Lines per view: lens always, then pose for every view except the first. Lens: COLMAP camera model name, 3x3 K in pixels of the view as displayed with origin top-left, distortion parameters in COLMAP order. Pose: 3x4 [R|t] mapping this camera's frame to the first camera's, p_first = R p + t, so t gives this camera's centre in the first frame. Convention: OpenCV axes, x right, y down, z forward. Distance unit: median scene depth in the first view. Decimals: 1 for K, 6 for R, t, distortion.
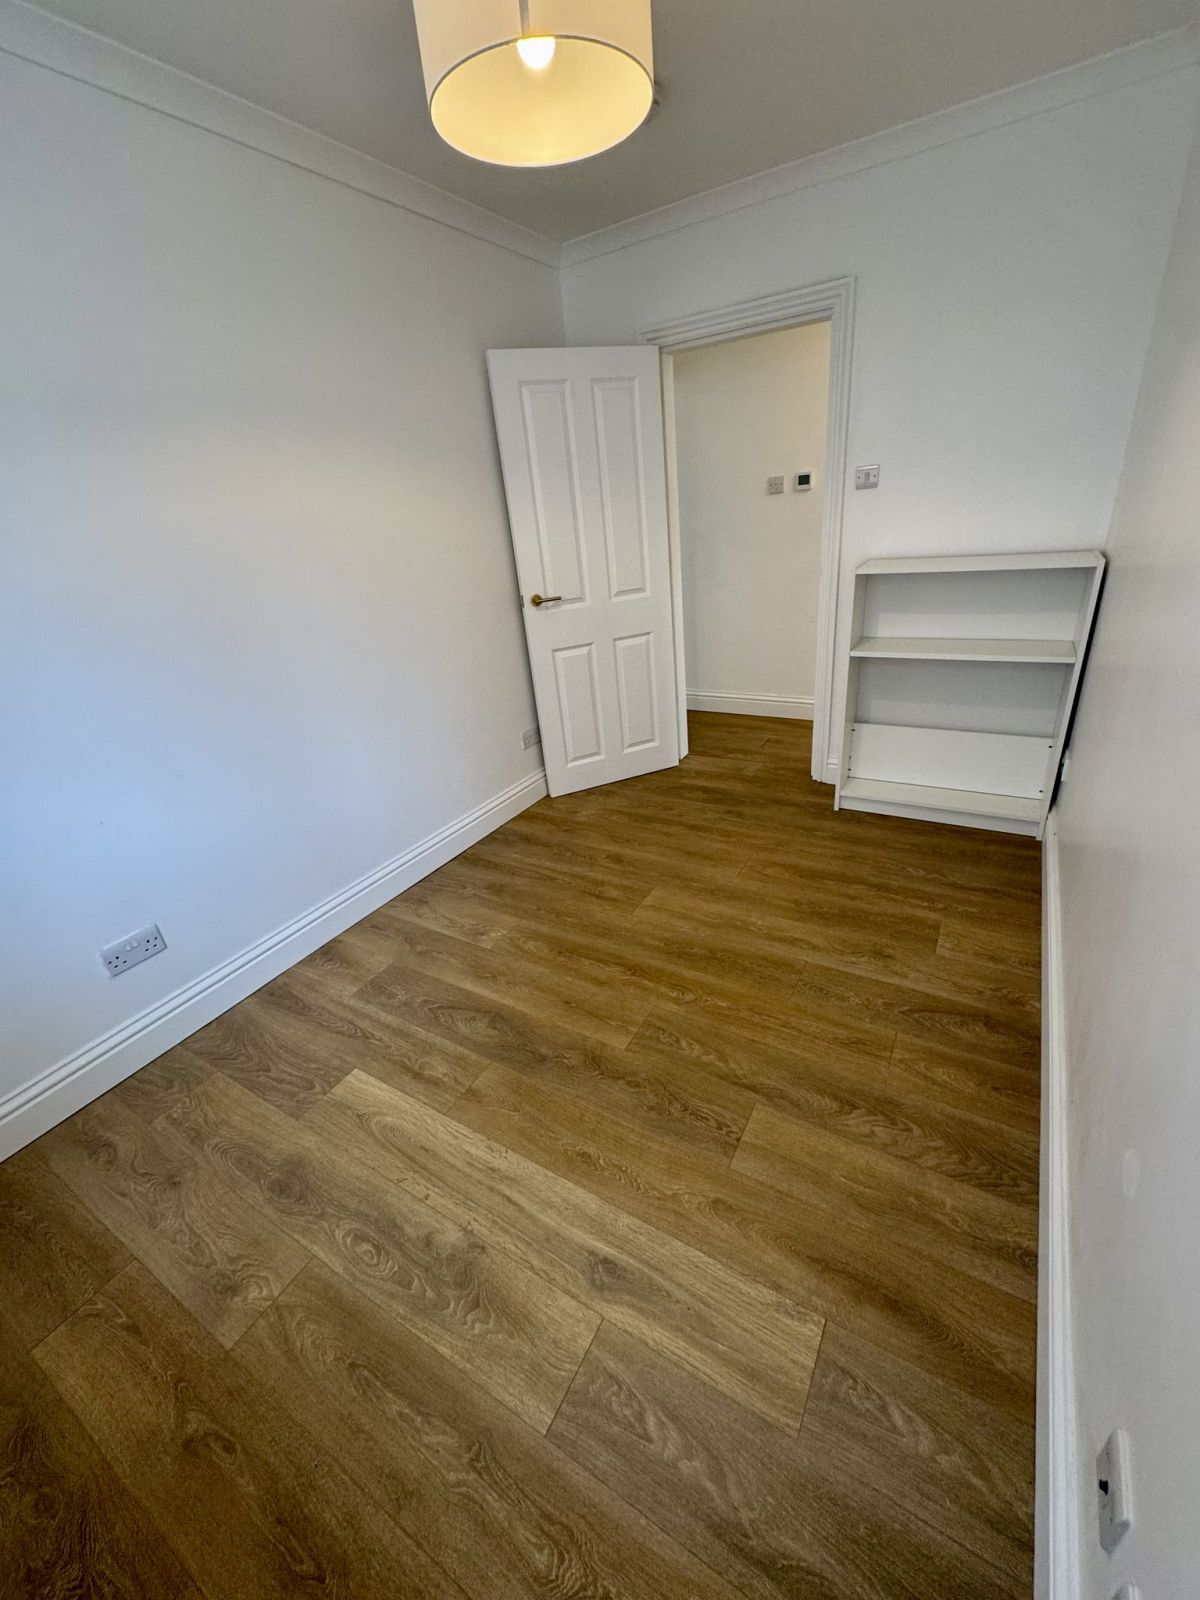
lens RADIAL K [[639.1, 0, 600.0], [0, 639.1, 800.0], [0, 0, 1]] dist [-0.002084, -0.000037]
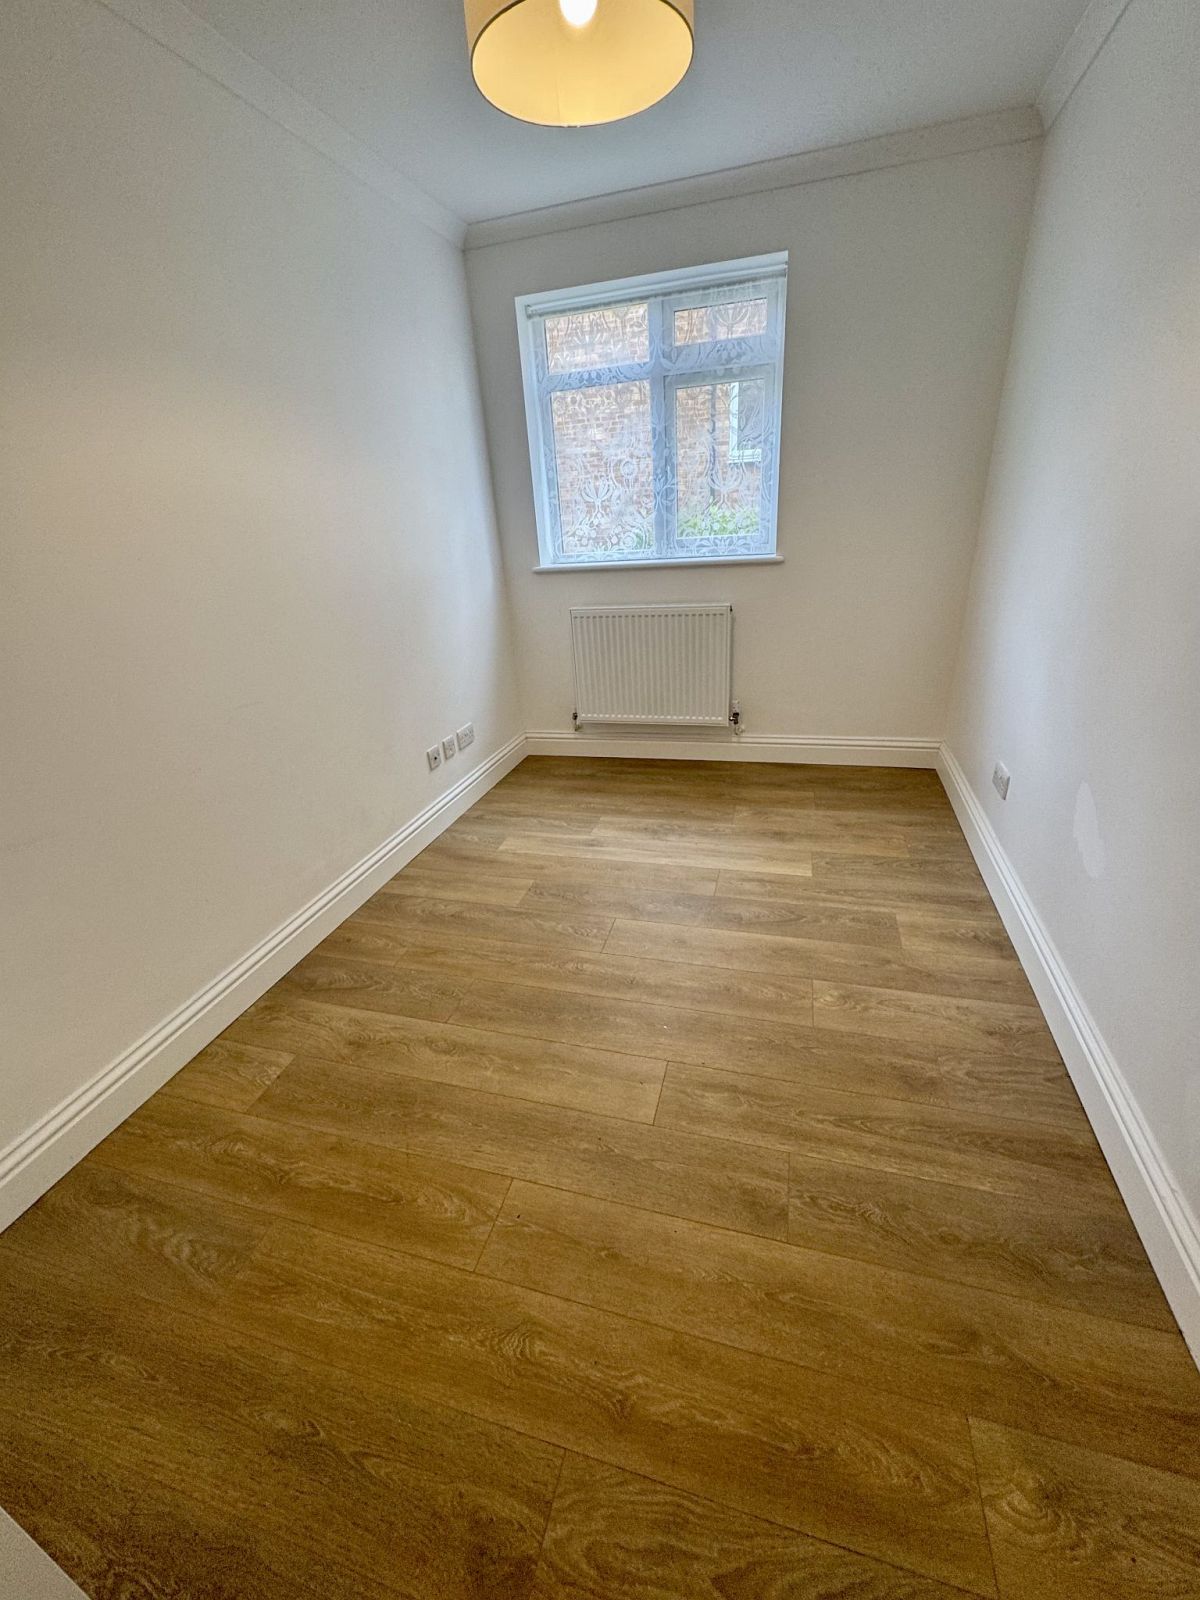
lens RADIAL K [[639.1, 0, 600.0], [0, 639.1, 800.0], [0, 0, 1]] dist [-0.002084, -0.000037]
pose [[-0.954889, 0.246062, -0.166252, 0.219959], [0.032871, 0.643984, 0.764333, -0.718877], [0.295137, 0.724388, -0.623021, 1.612227]]
